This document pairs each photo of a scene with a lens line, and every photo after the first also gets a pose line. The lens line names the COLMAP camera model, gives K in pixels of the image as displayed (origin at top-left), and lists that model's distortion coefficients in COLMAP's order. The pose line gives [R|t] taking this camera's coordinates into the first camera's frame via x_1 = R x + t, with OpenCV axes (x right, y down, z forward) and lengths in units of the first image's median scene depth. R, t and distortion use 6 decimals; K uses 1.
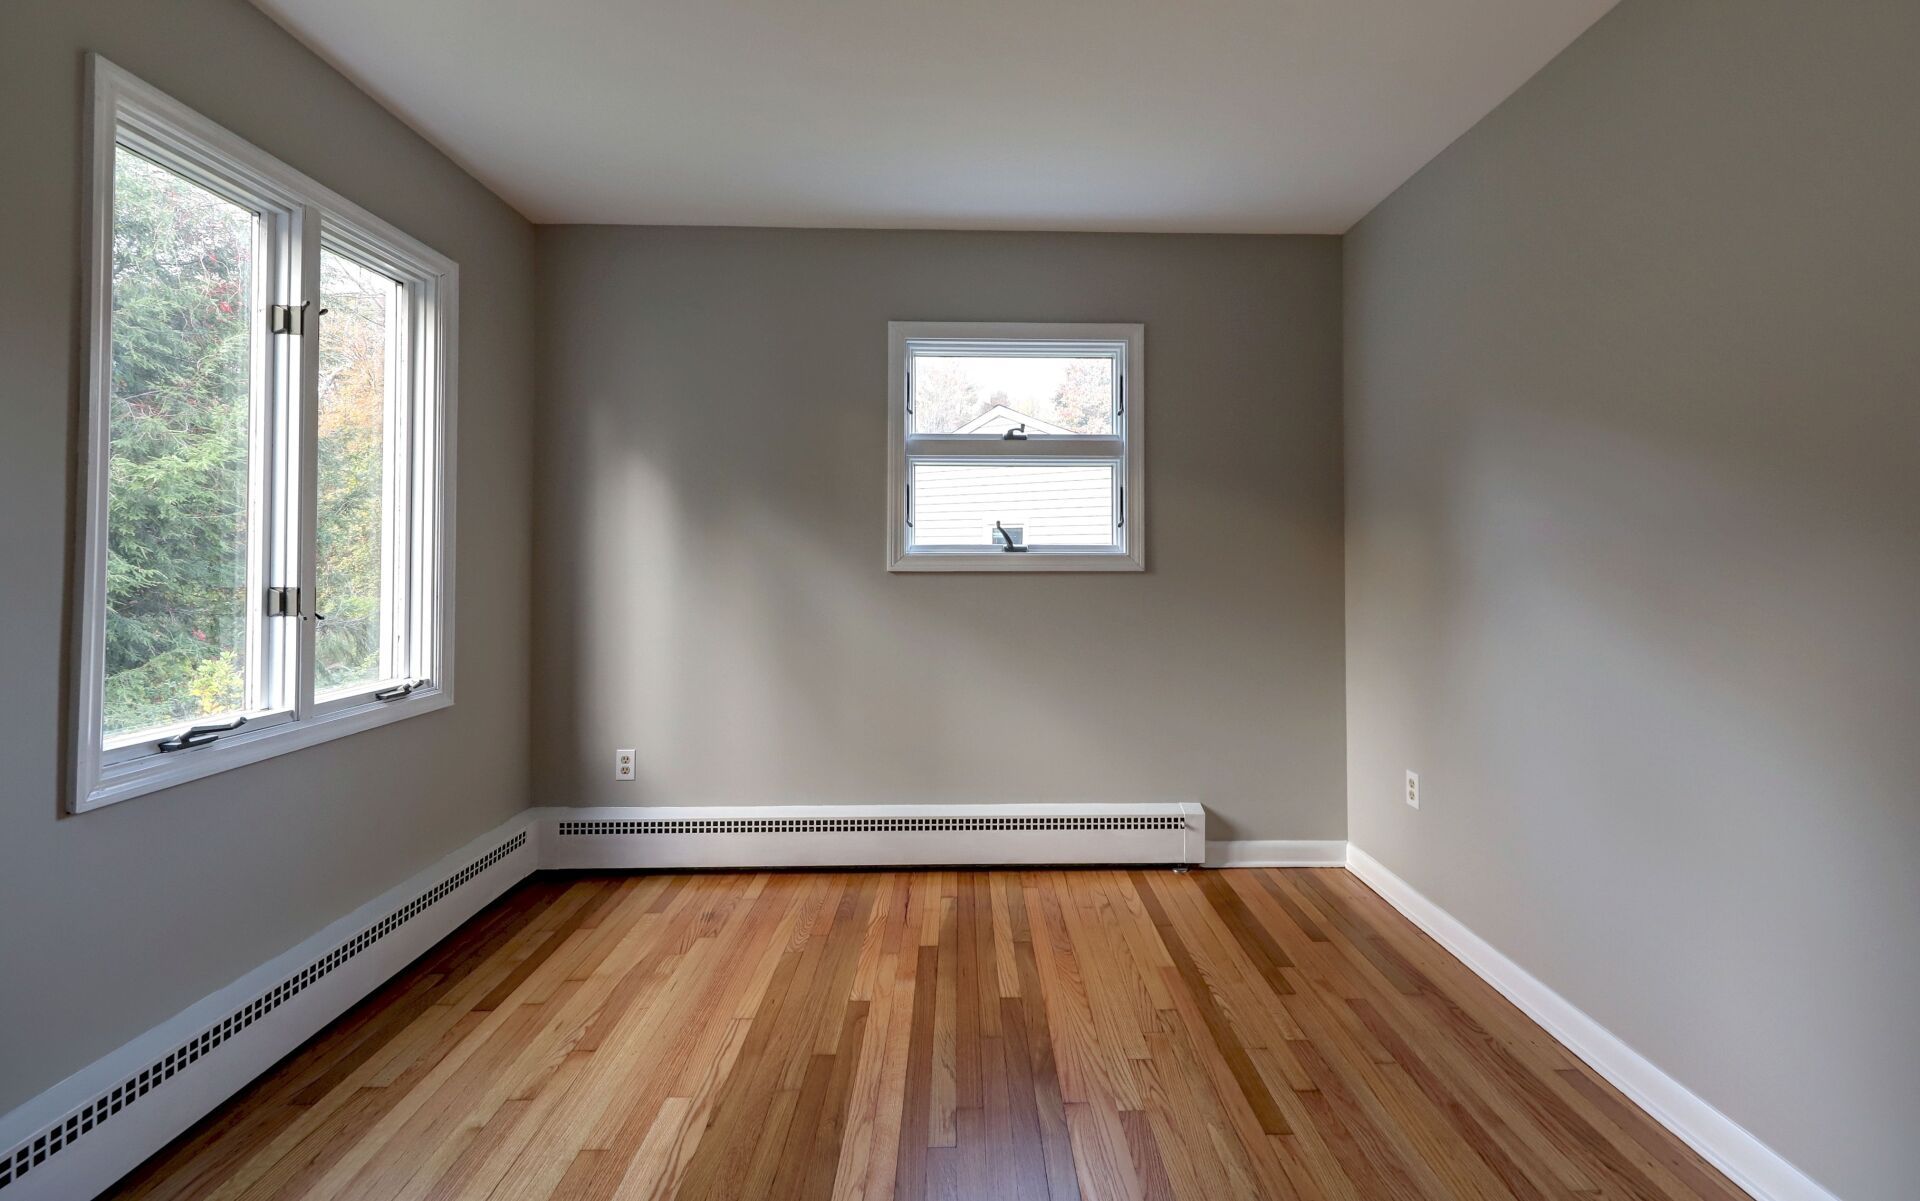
lens RADIAL K [[812.7, 0, 967.5], [0, 812.7, 569.1], [0, 0, 1]] dist [0.000924, -0.000310]
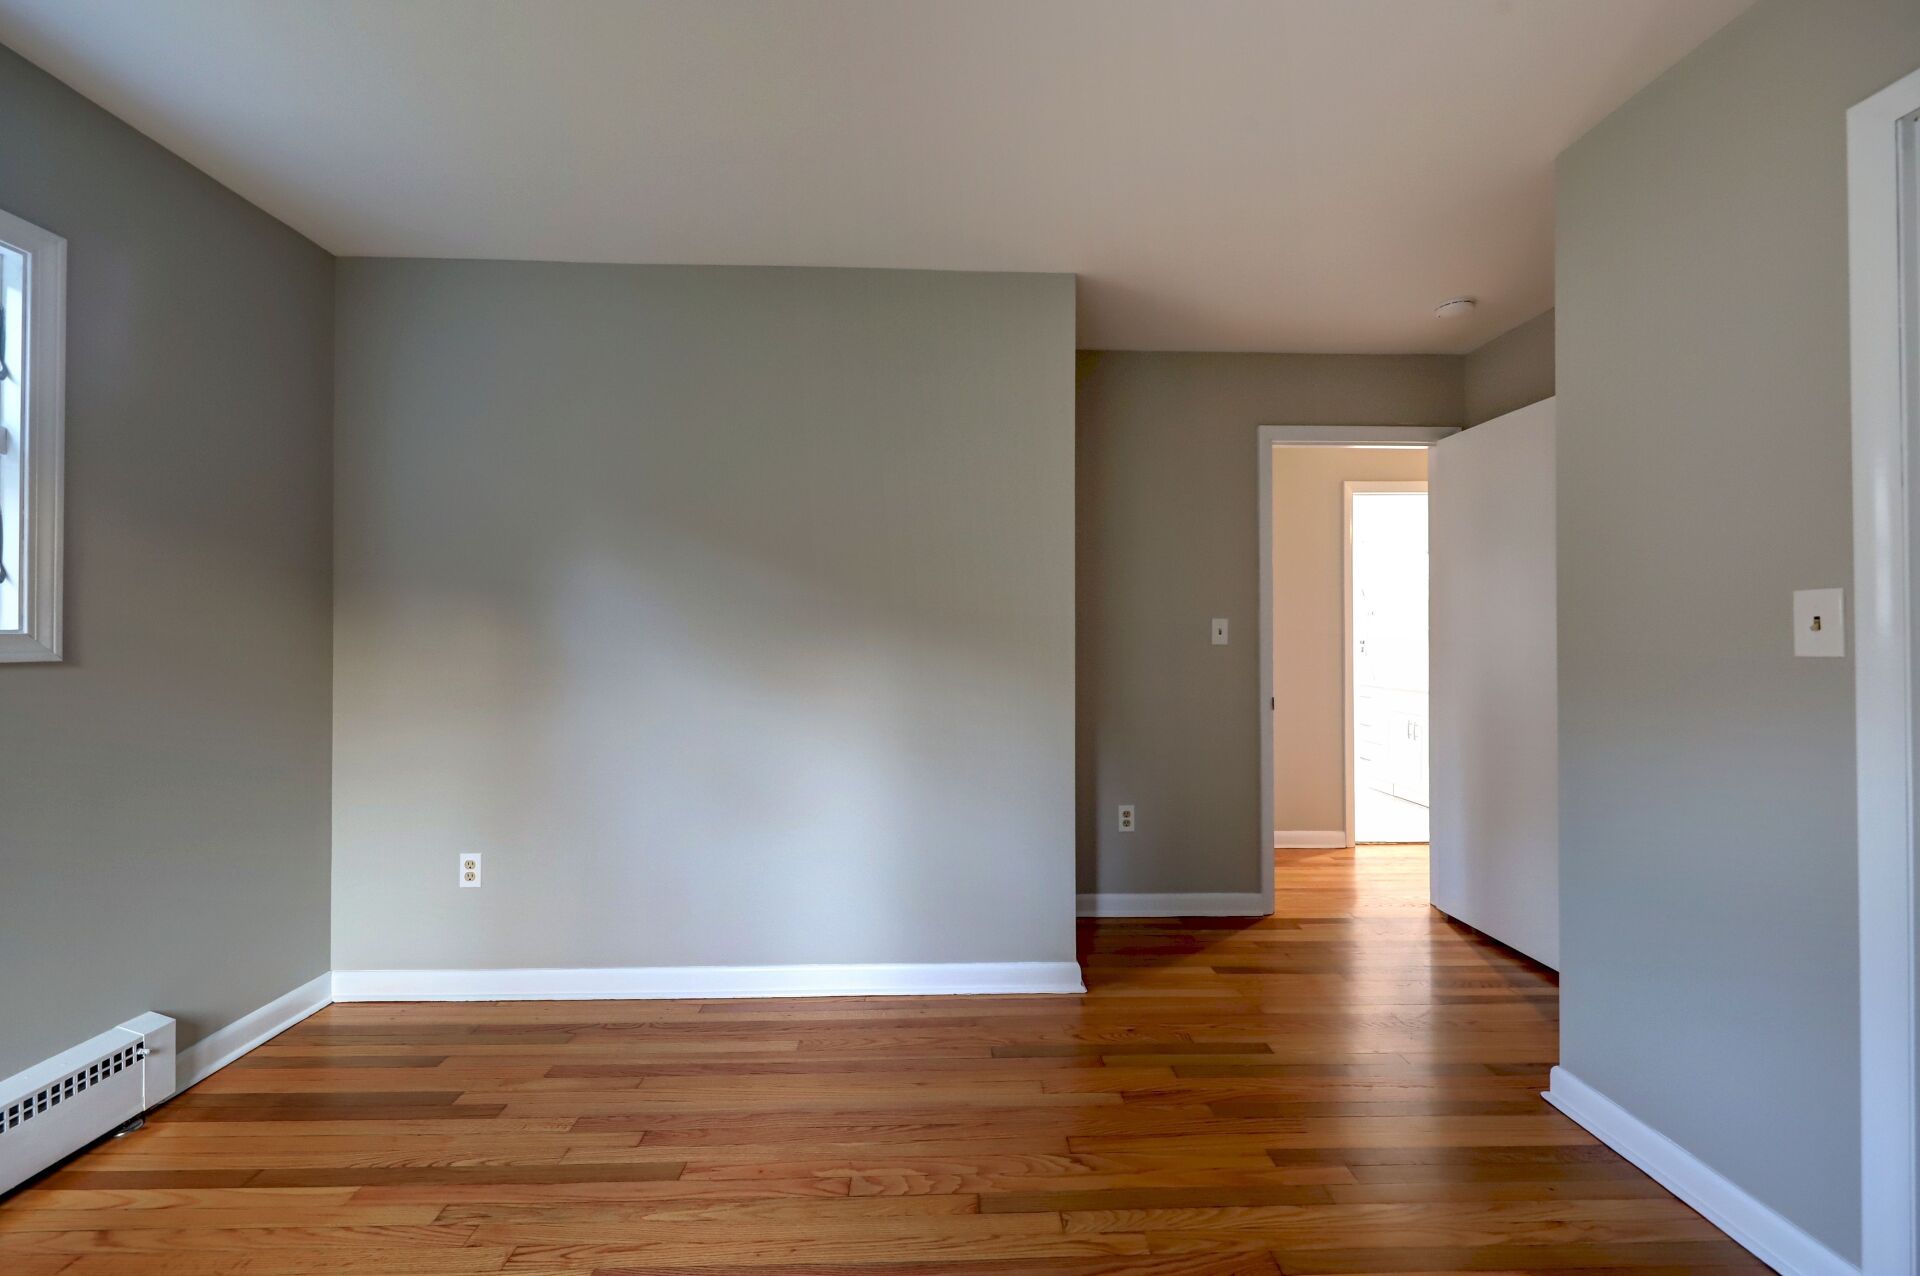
lens RADIAL K [[773.8, 0, 953.5], [0, 773.8, 634.3], [0, 0, 1]] dist [-0.001291, -0.000269]
pose [[-0.033864, 0.008236, 0.999393, -0.509992], [0.011204, 0.999906, -0.007860, -0.008856], [-0.999364, 0.010931, -0.033953, 0.506397]]
